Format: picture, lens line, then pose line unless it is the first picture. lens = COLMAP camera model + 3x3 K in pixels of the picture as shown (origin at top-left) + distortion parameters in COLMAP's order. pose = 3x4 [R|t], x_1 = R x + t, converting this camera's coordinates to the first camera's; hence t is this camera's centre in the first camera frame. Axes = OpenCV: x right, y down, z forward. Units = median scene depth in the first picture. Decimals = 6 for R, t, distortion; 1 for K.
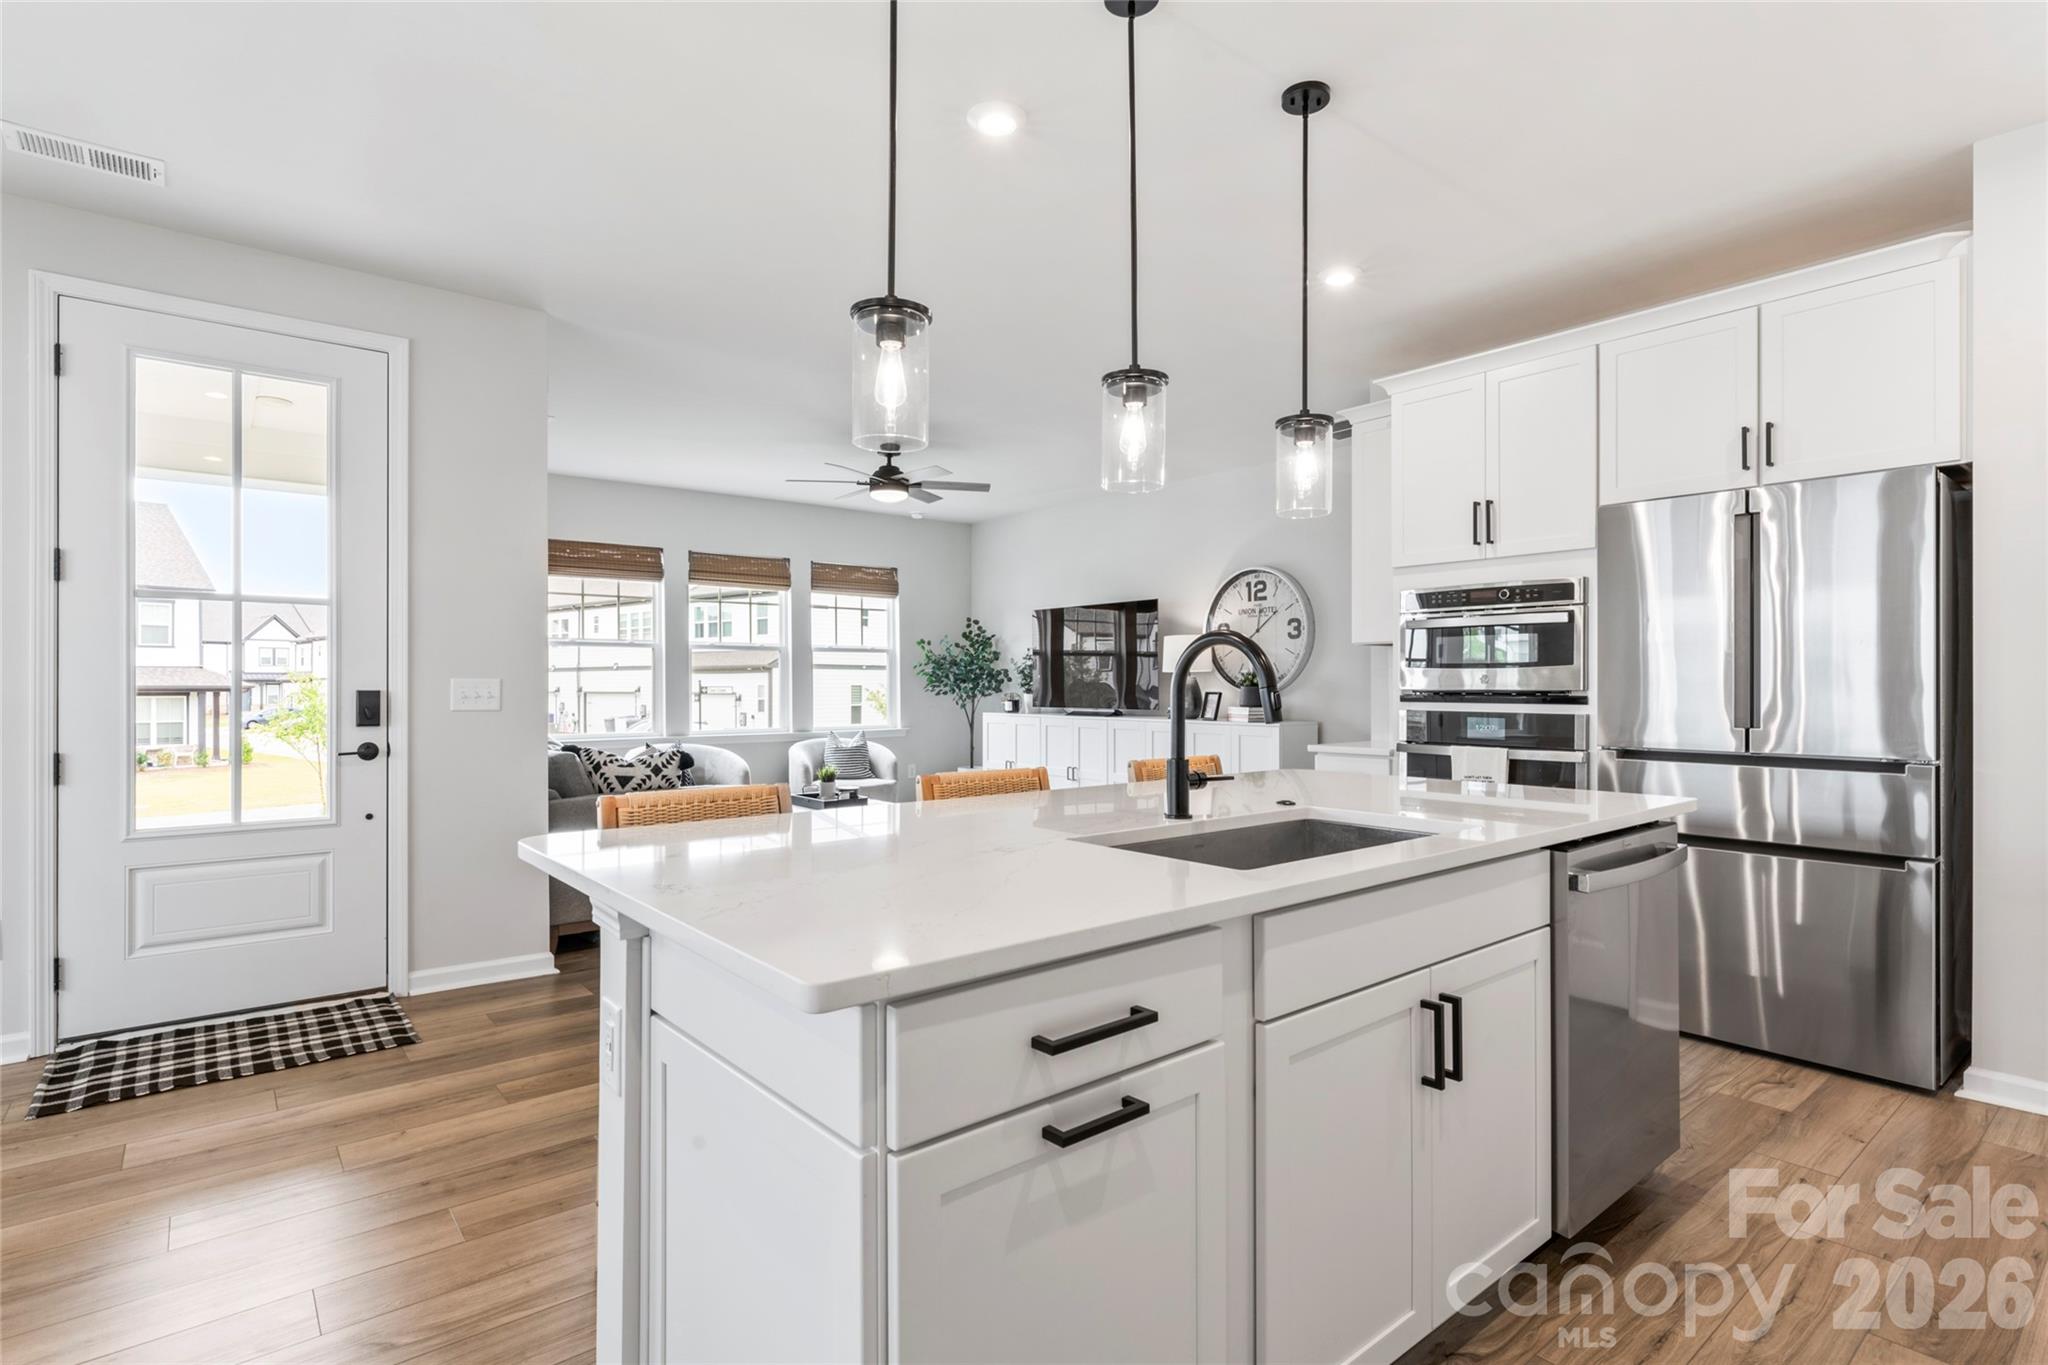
lens RADIAL K [[1003.4, 0, 1023.7], [0, 1003.4, 679.1], [0, 0, 1]] dist [-0.000161, -0.000704]
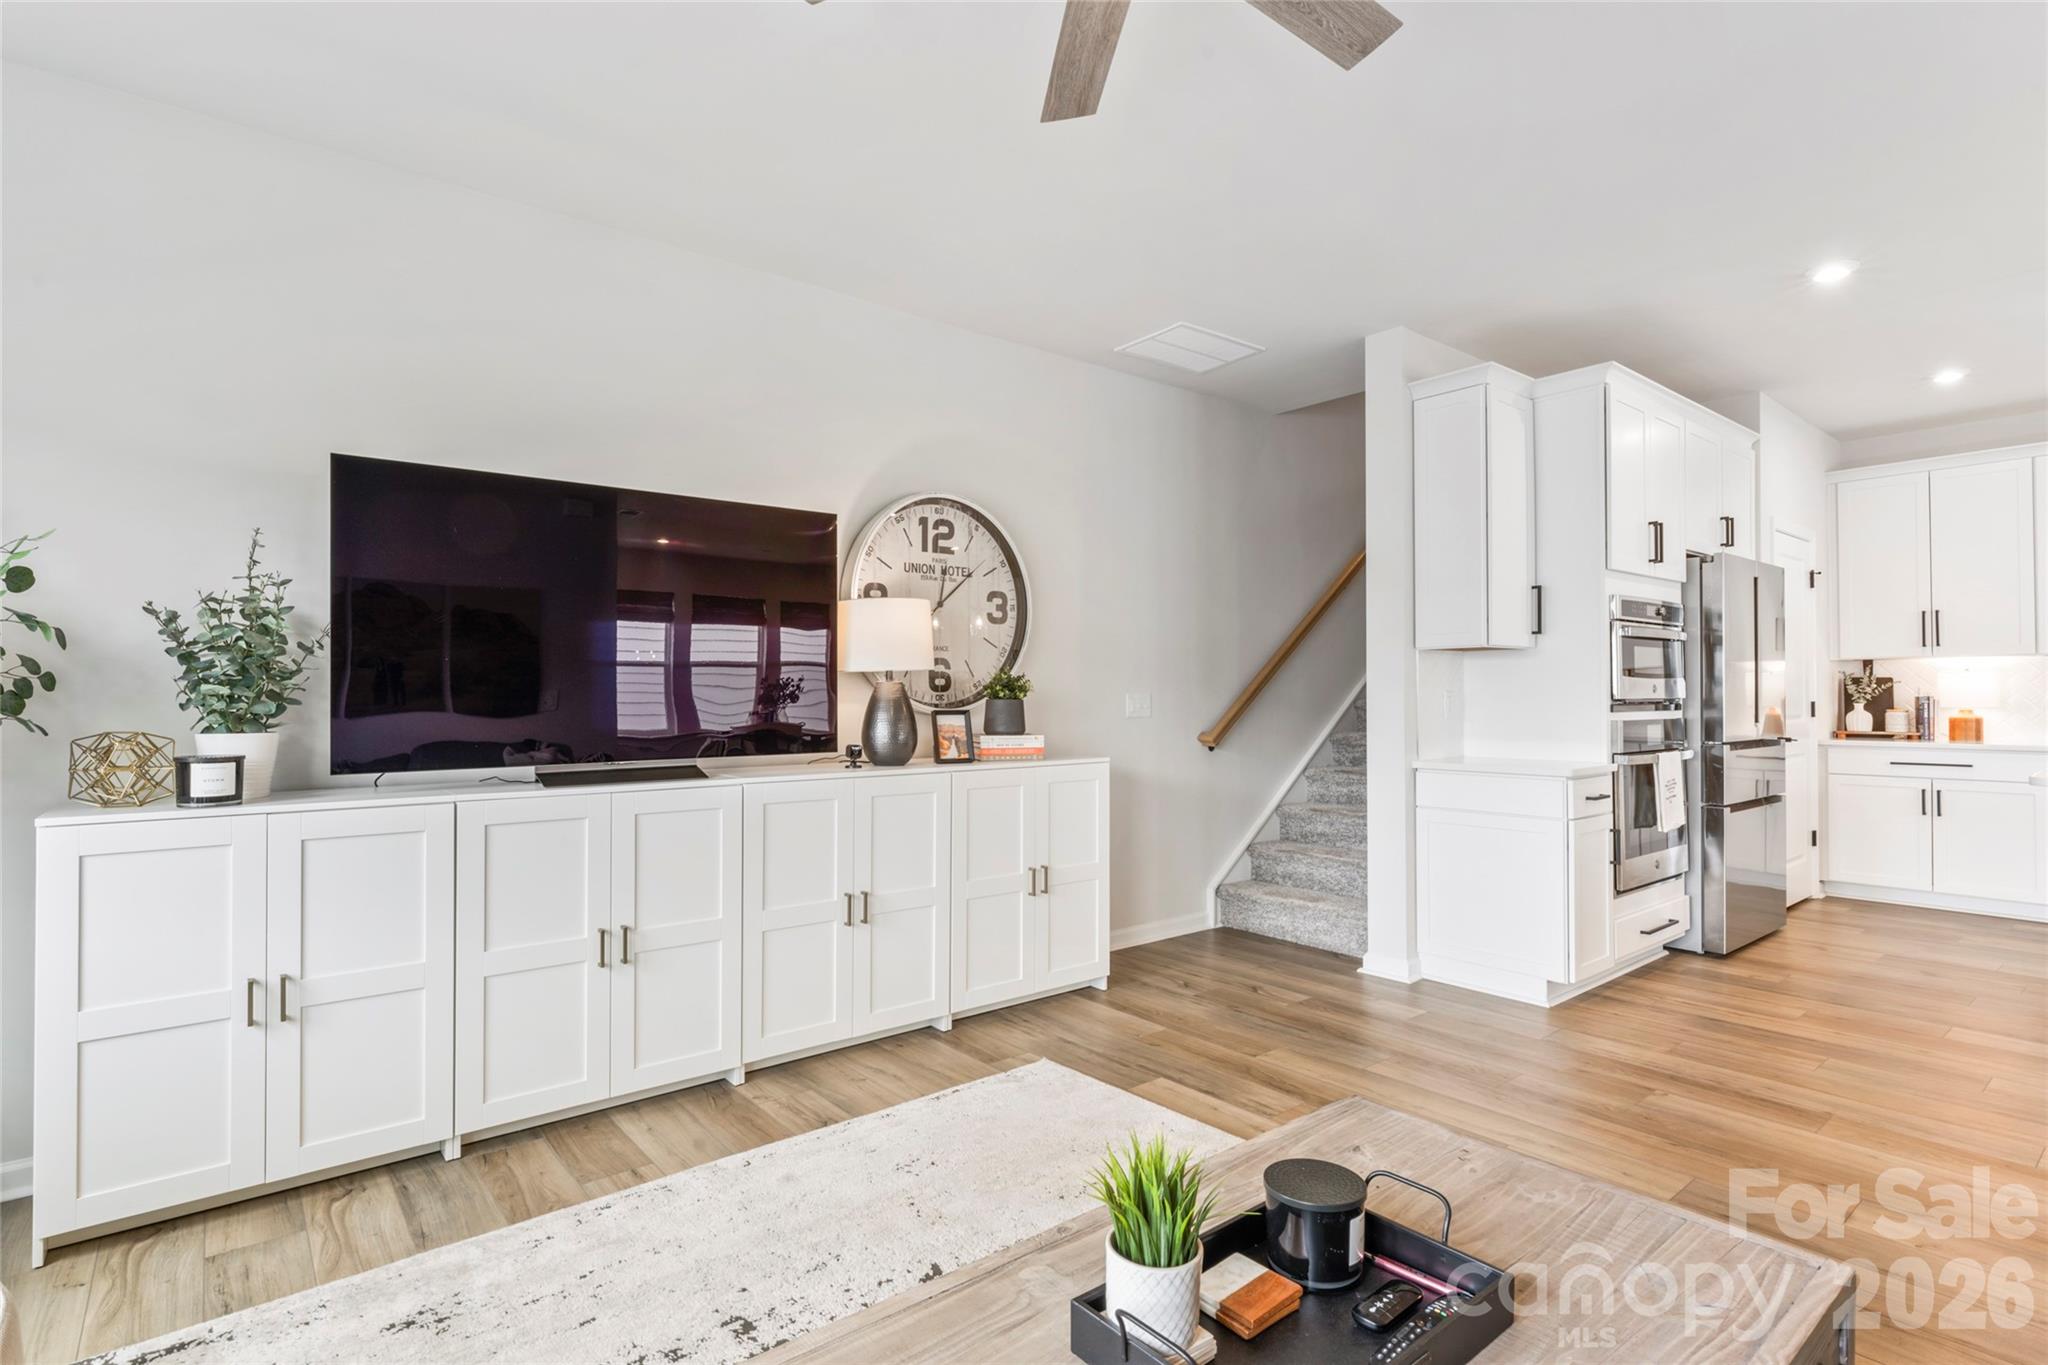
lens RADIAL K [[1003.4, 0, 1023.7], [0, 1003.4, 679.1], [0, 0, 1]] dist [-0.000161, -0.000704]
pose [[0.000841, 0.015947, 0.999872, -0.347204], [-0.001660, 0.999871, -0.015946, 0.004380], [-0.999998, -0.001646, 0.000868, 0.947318]]
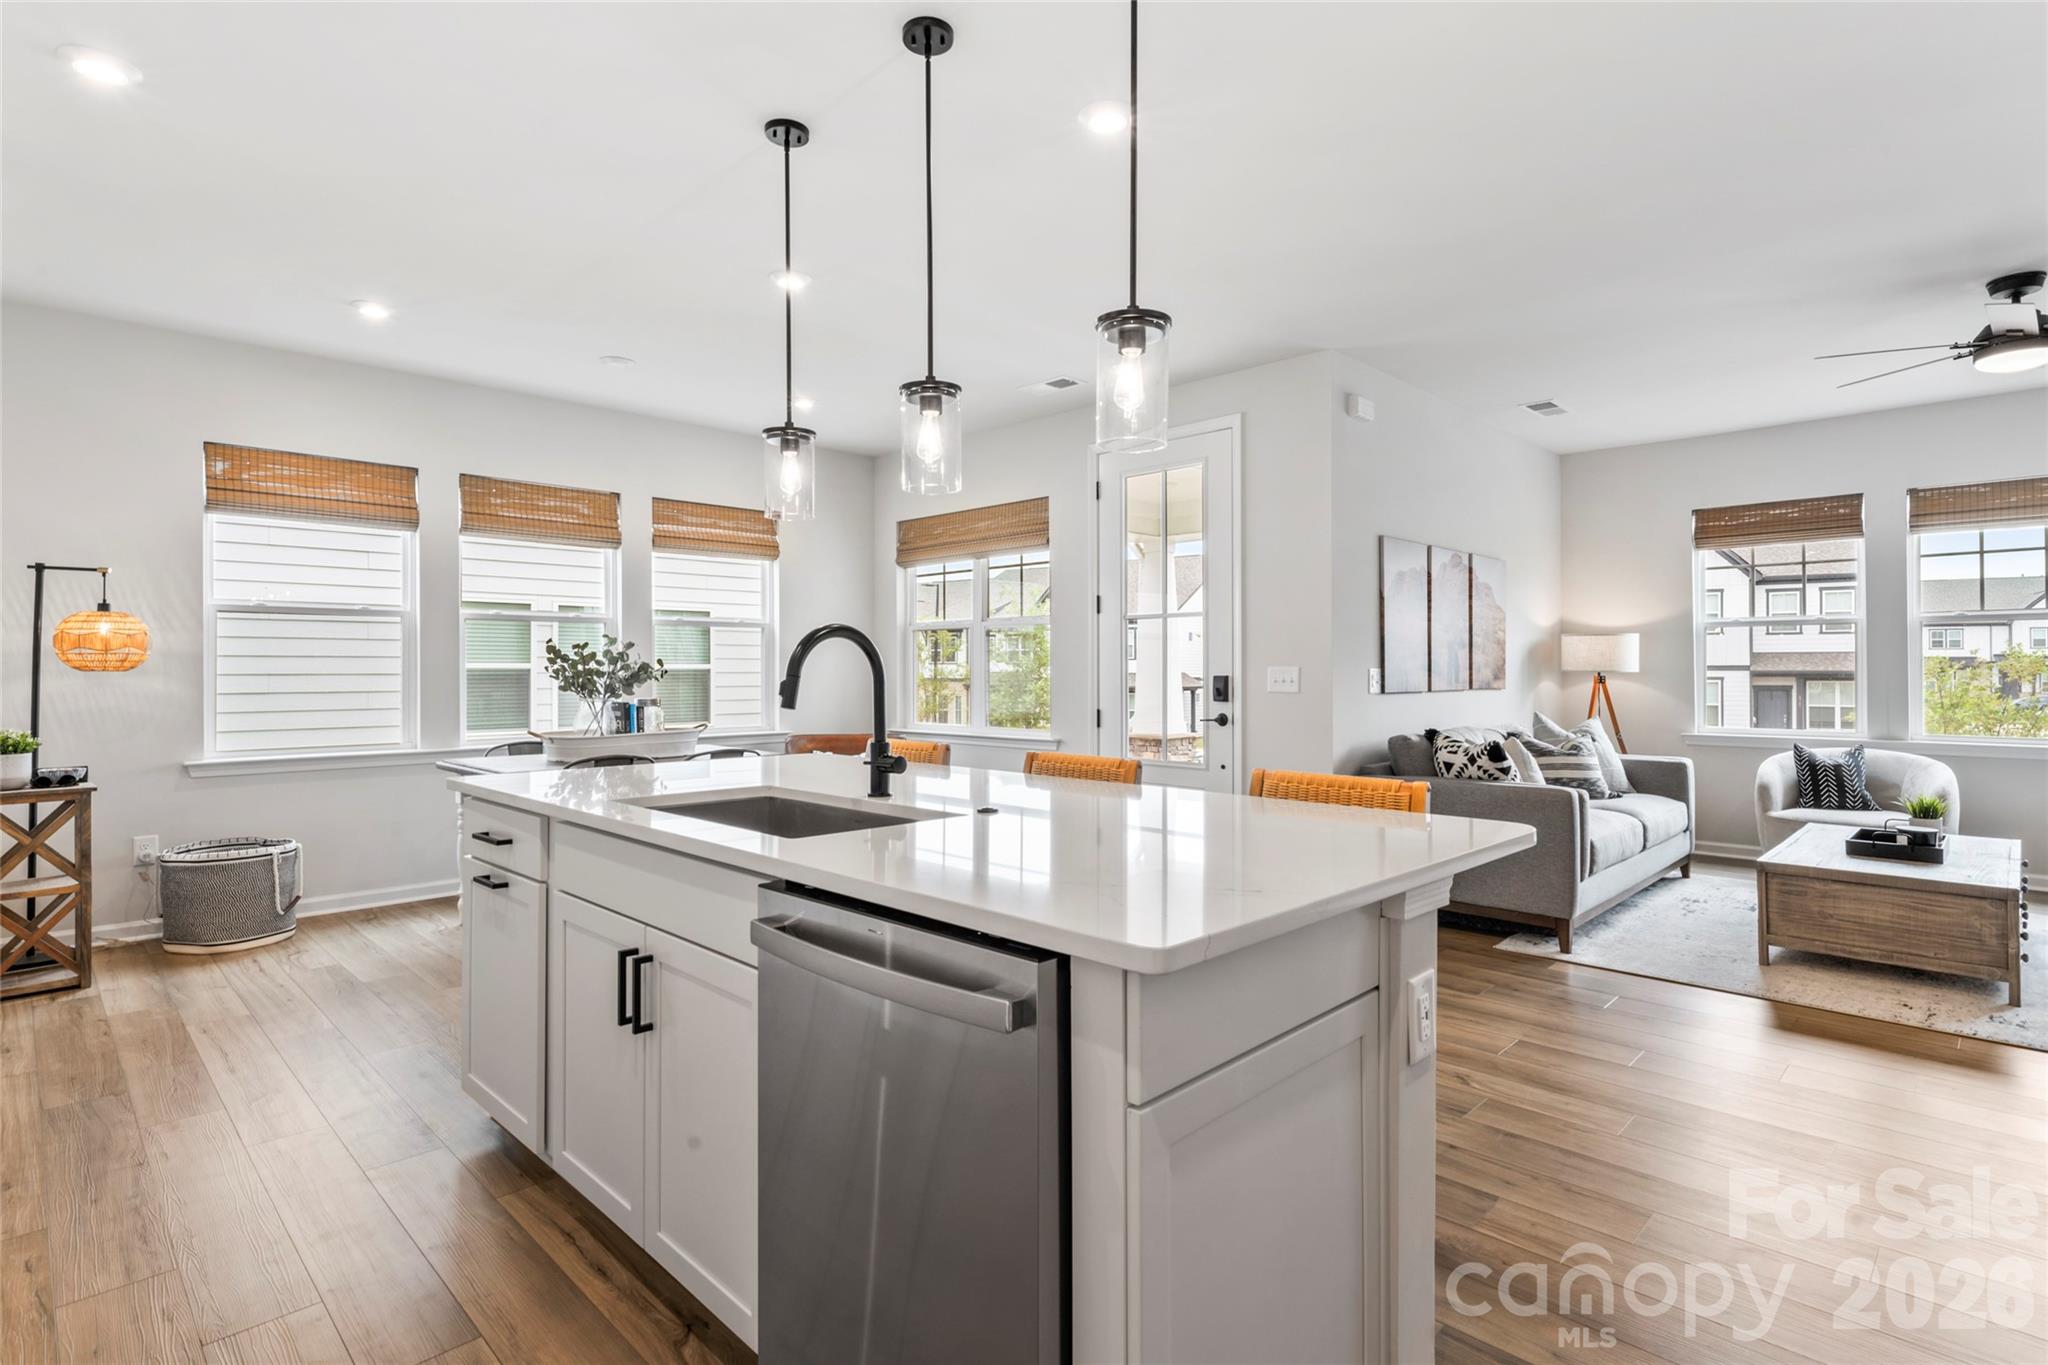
lens RADIAL K [[1003.4, 0, 1023.7], [0, 1003.4, 679.1], [0, 0, 1]] dist [-0.000161, -0.000704]
pose [[0.102536, 0.009667, -0.994682, 0.373151], [0.005352, 0.999933, 0.010270, 0.000139], [0.994715, -0.006377, 0.102477, 0.313577]]
